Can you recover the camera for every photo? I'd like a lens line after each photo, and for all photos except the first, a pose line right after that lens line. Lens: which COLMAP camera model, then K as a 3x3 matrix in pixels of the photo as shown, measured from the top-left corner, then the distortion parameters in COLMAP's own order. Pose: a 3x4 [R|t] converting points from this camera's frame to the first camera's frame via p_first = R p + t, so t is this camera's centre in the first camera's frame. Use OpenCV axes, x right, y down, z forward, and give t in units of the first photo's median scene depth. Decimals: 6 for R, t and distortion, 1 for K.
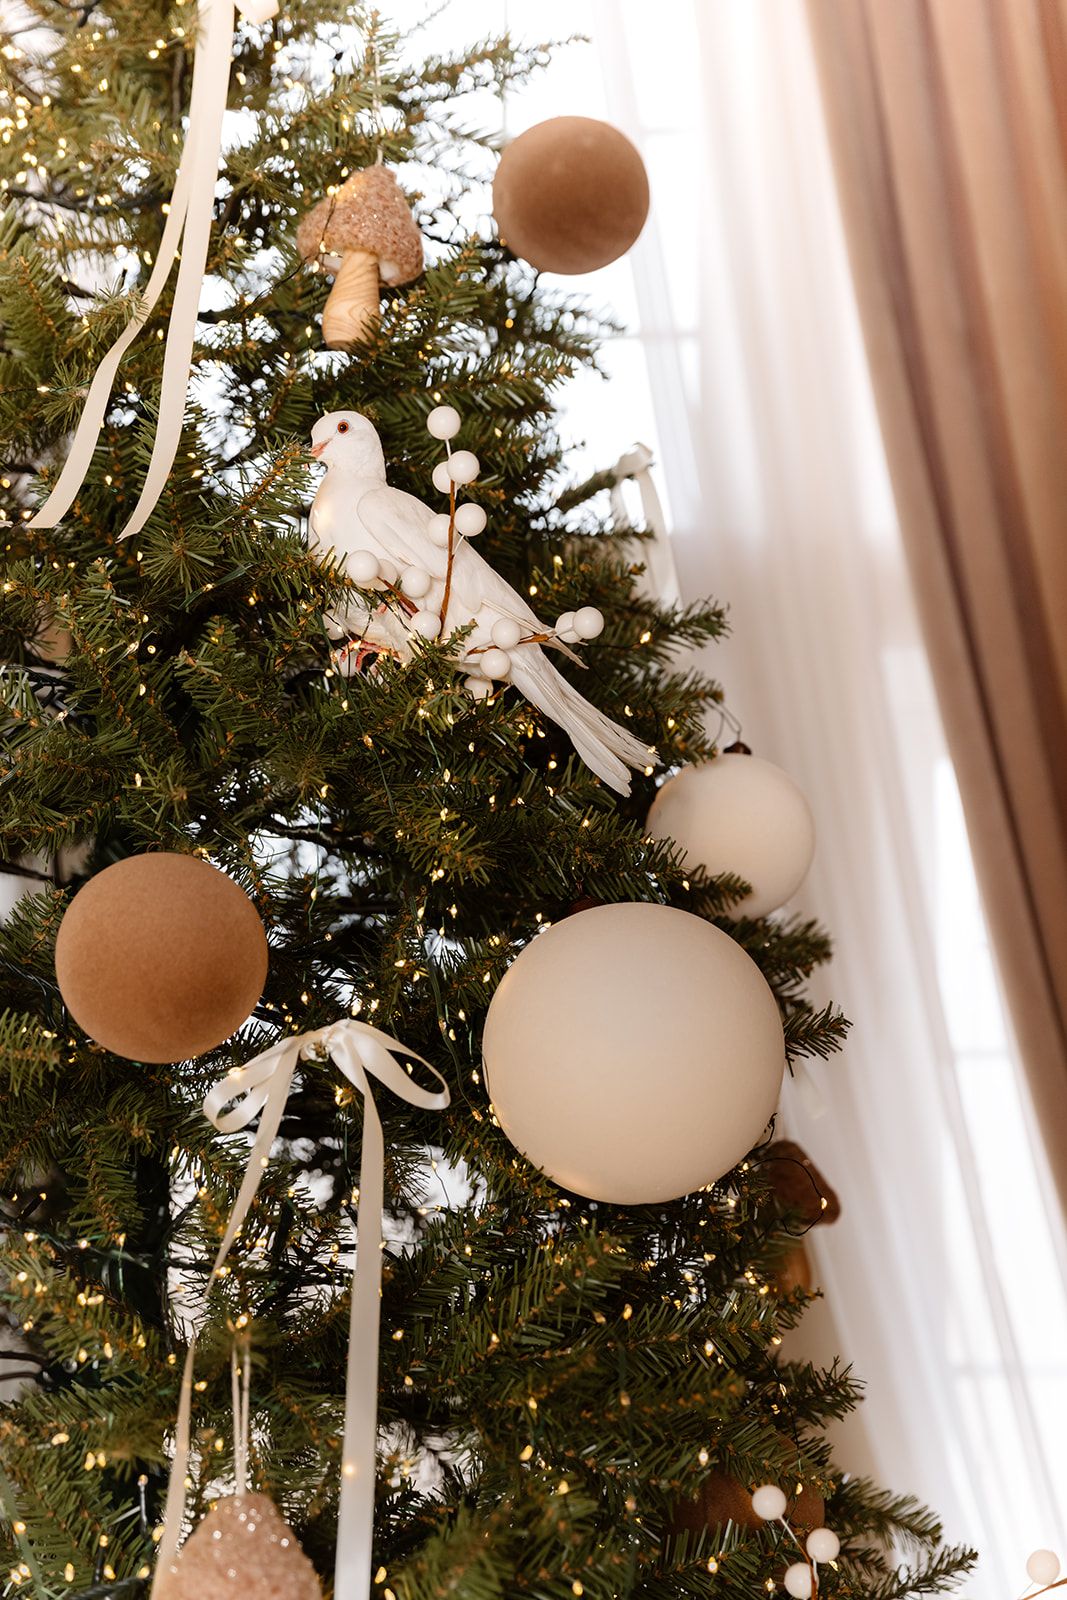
lens RADIAL K [[2966.9, 0, 561.6], [0, 2966.9, 803.7], [0, 0, 1]] dist [-0.030775, -0.119654]
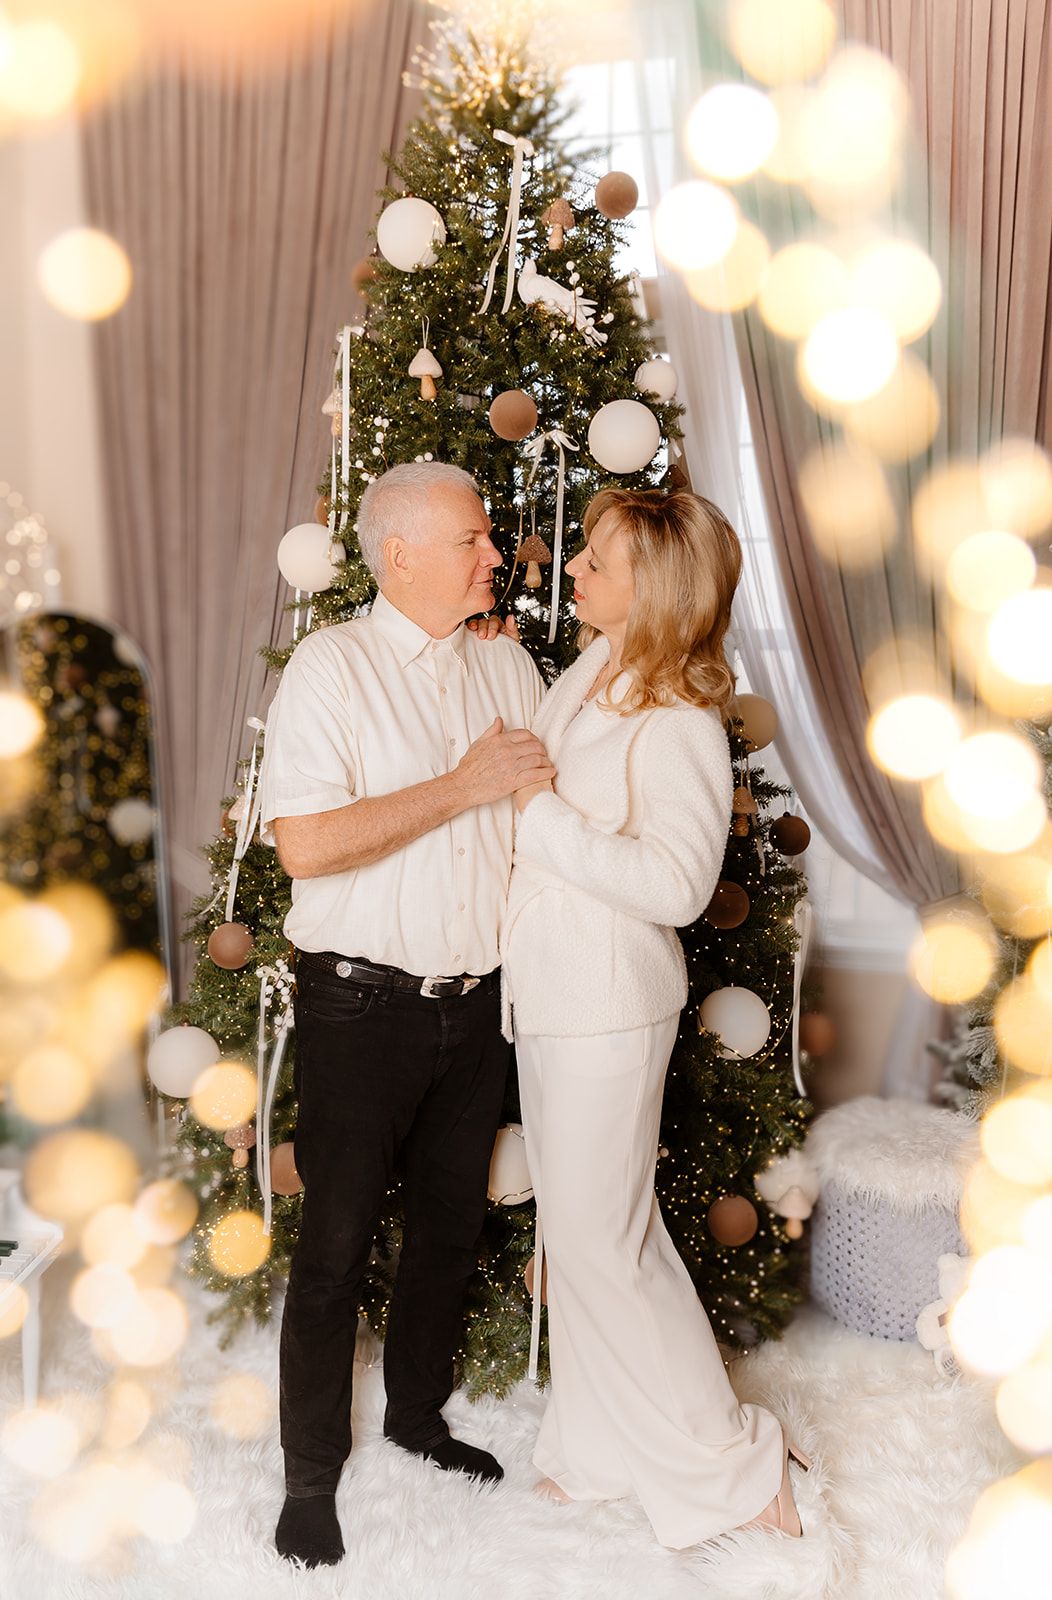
lens RADIAL K [[1341.5, 0, 526.0], [0, 1341.5, 800.0], [0, 0, 1]] dist [0.039500, -0.006232]
pose [[0.994131, 0.013460, -0.107340, 0.093016], [0.021096, 0.949060, 0.314390, -0.029290], [0.106103, -0.314809, 0.943206, -0.931636]]
